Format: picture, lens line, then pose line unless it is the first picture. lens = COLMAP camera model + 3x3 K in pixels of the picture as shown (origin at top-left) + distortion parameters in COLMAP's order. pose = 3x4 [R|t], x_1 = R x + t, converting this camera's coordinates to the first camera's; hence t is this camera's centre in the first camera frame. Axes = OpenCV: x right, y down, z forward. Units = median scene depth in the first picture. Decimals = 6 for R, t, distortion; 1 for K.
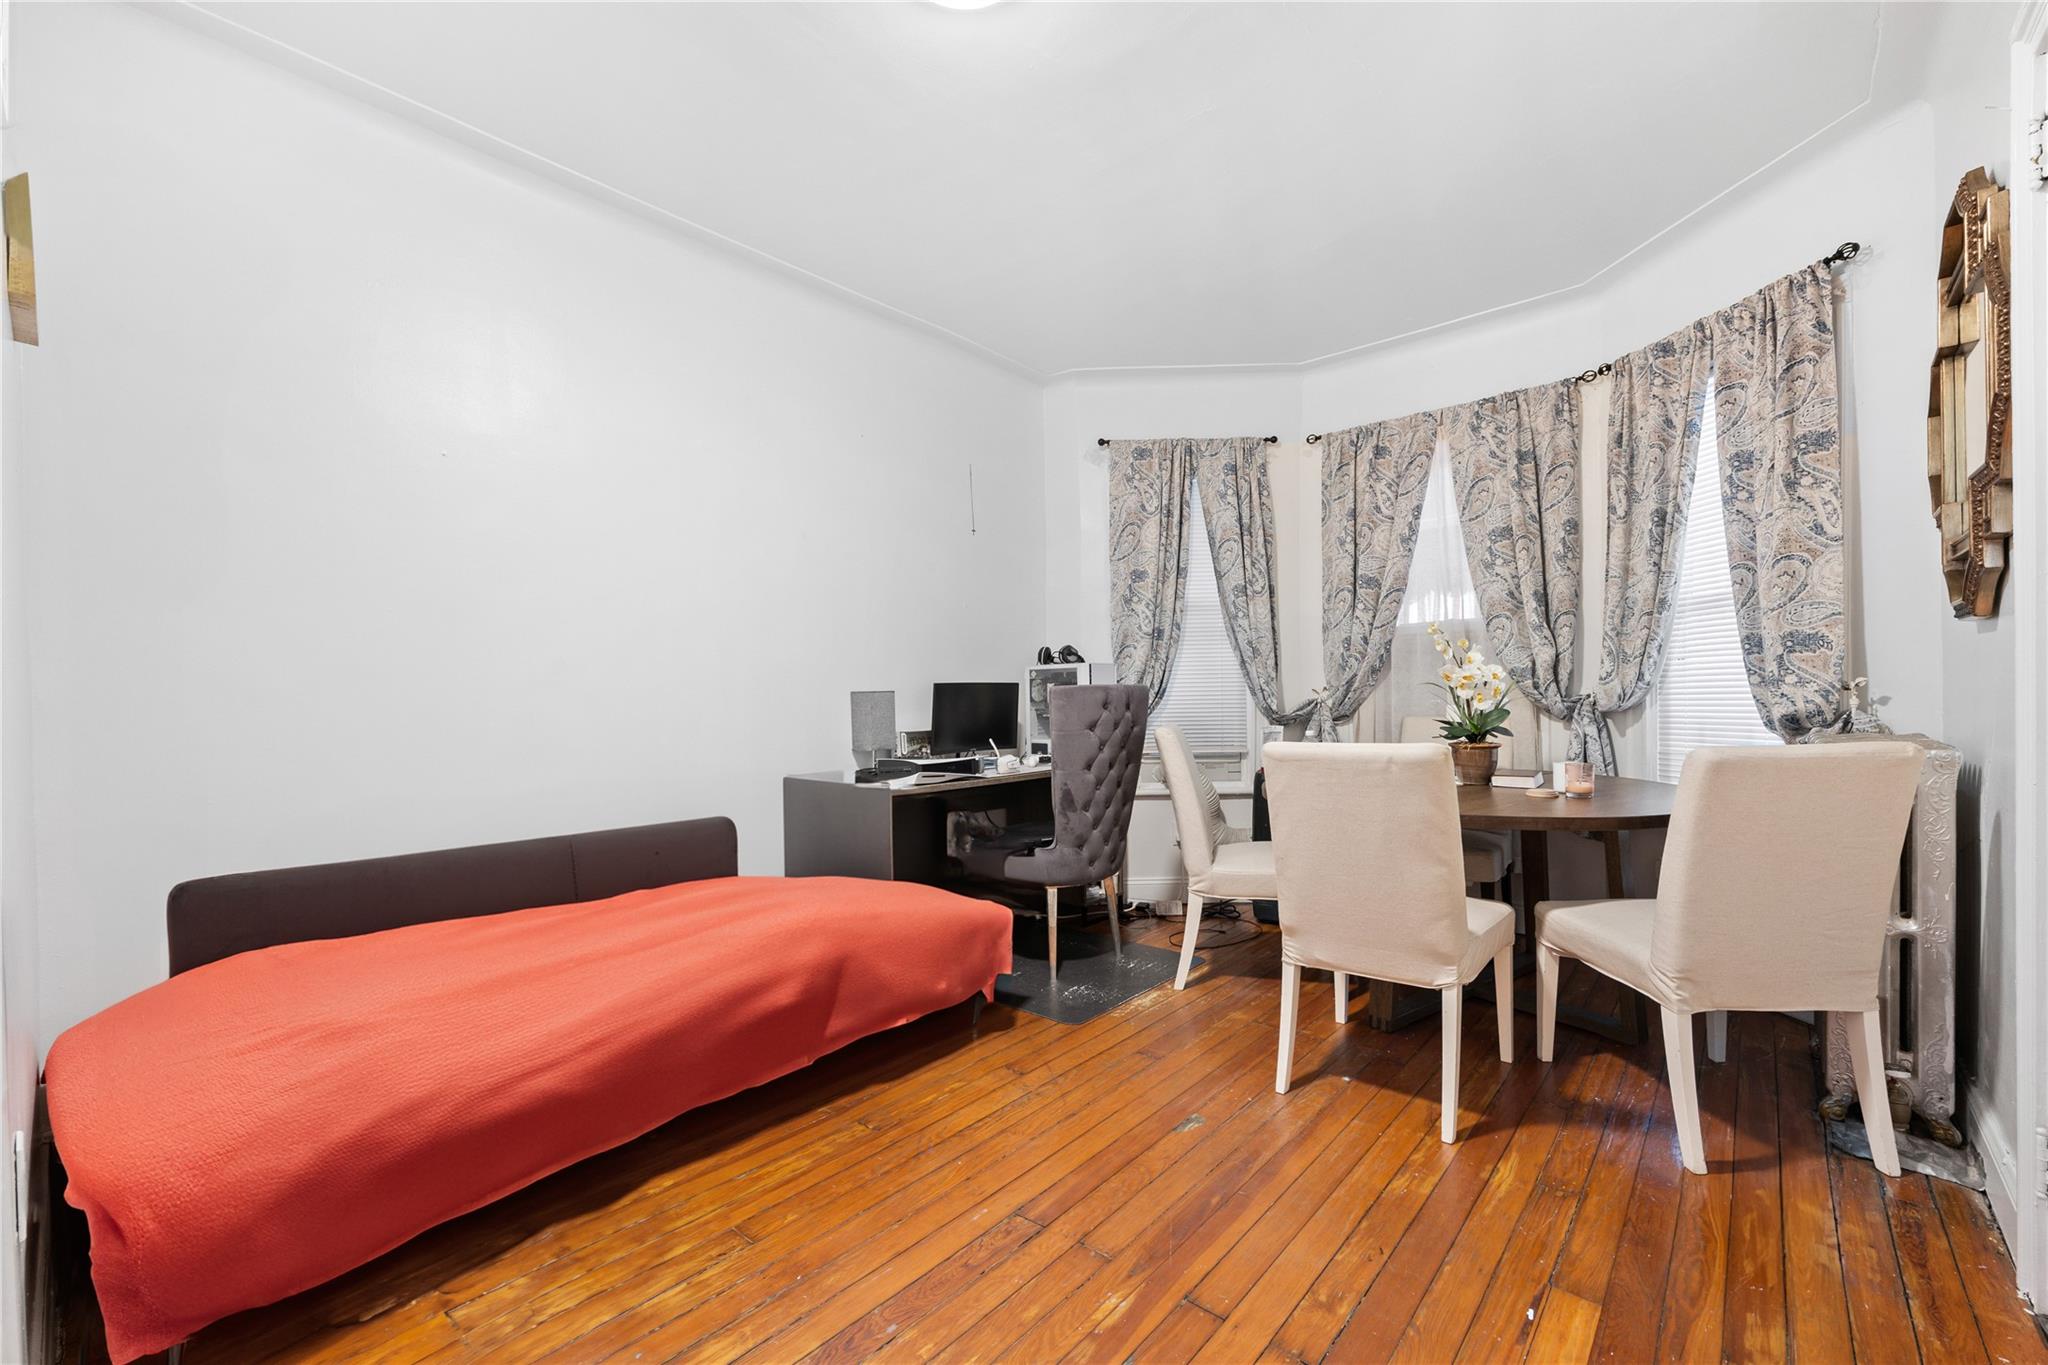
lens RADIAL K [[827.2, 0, 1032.5], [0, 827.2, 695.2], [0, 0, 1]] dist [-0.000506, 0.000055]
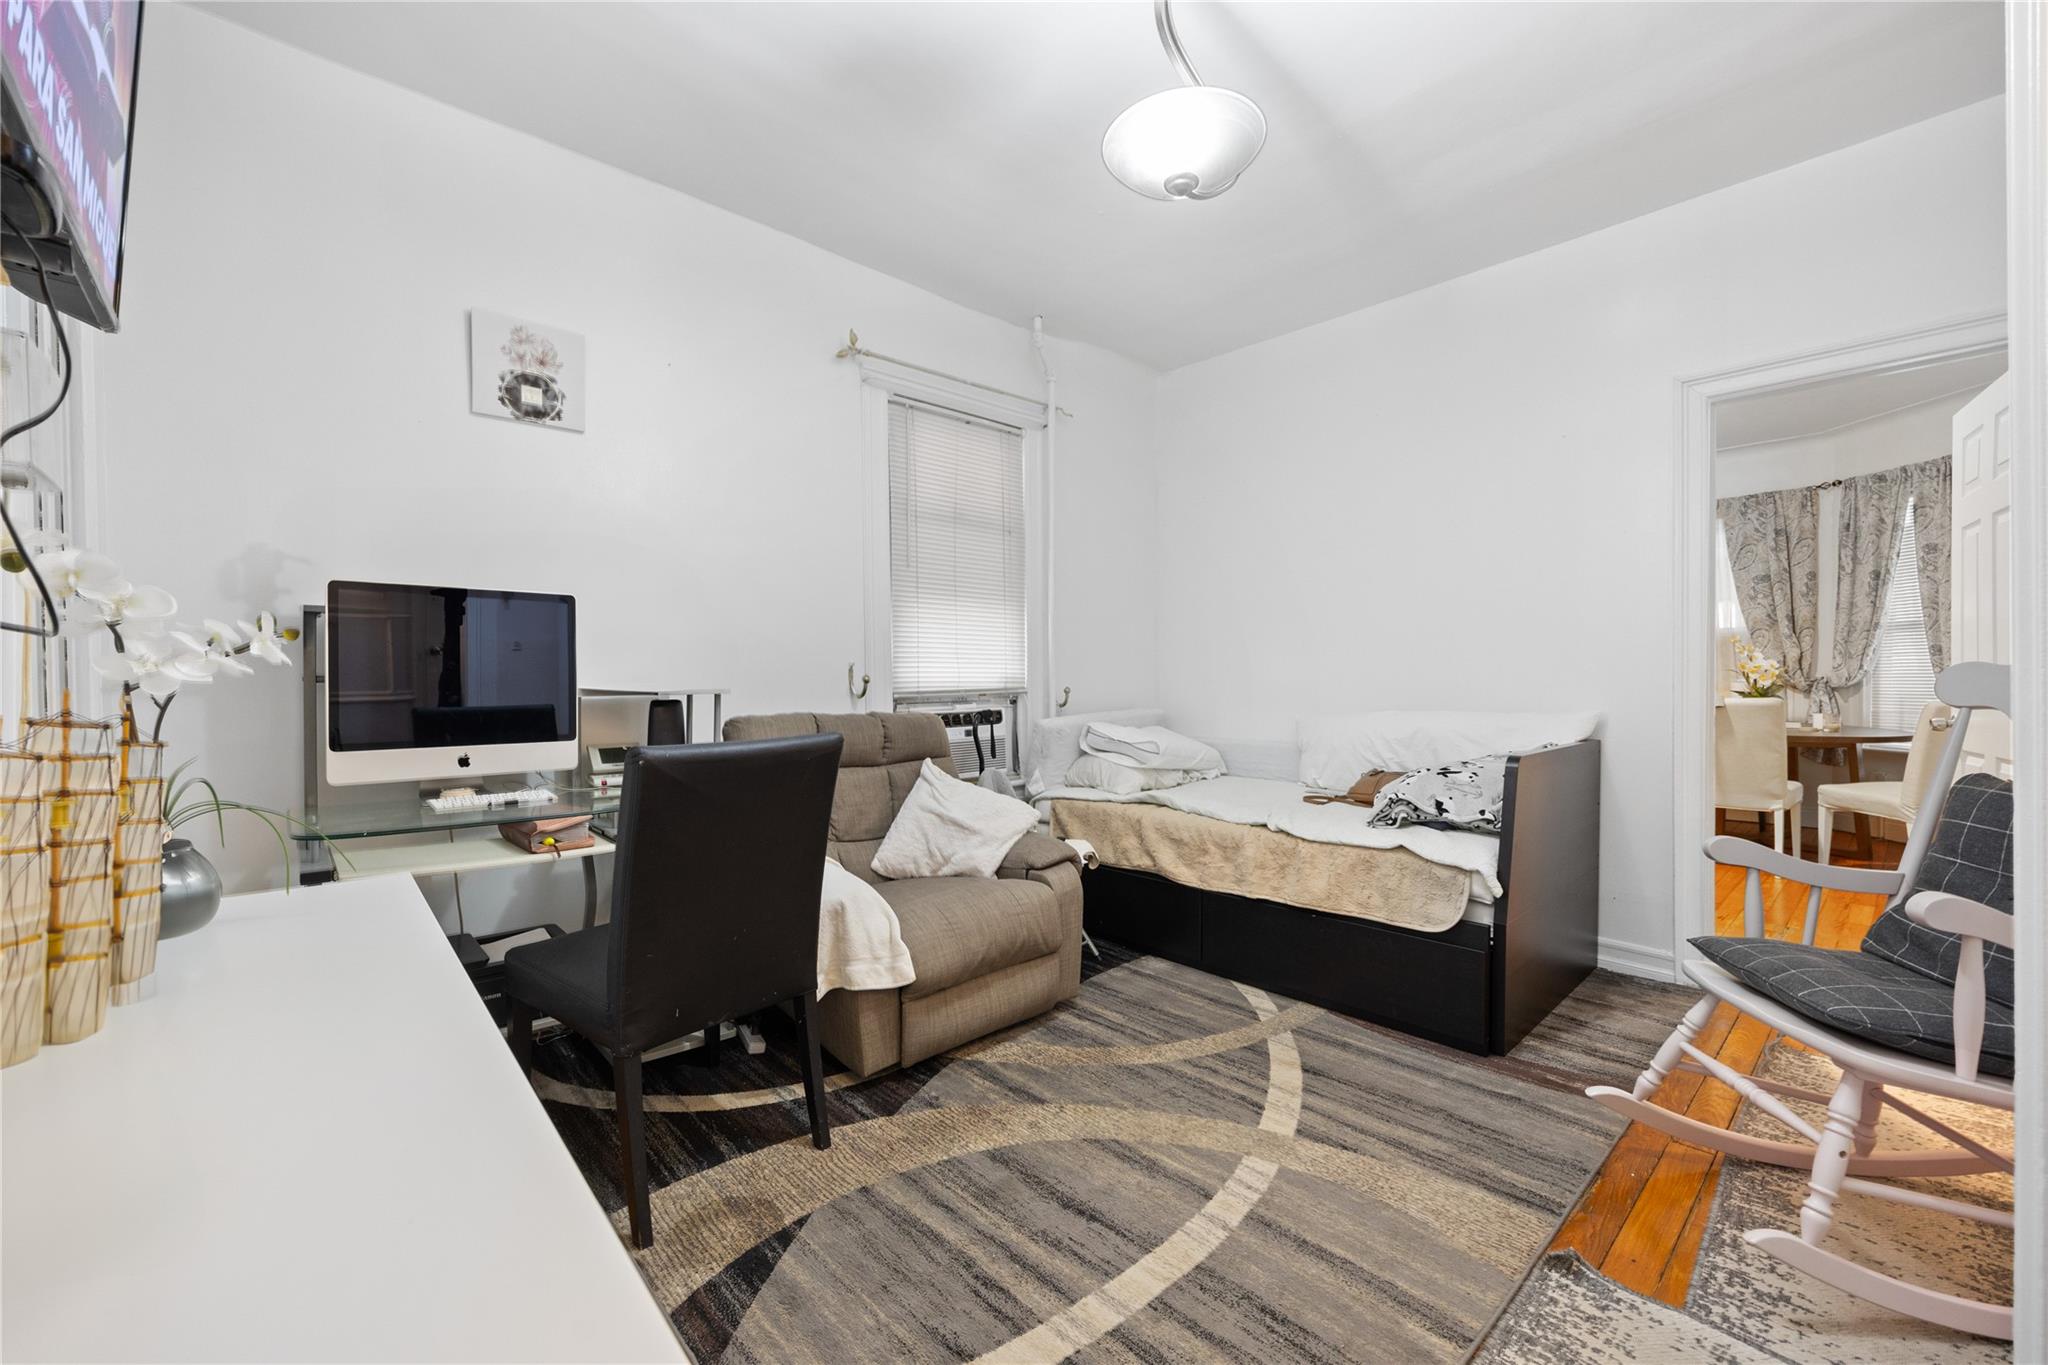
lens RADIAL K [[827.2, 0, 1016.0], [0, 827.2, 676.1], [0, 0, 1]] dist [-0.000506, 0.000055]
pose [[0.994711, 0.008106, -0.102393, -0.800415], [-0.007830, 0.999965, 0.003100, 0.004588], [0.102415, -0.002282, 0.994739, -0.851351]]
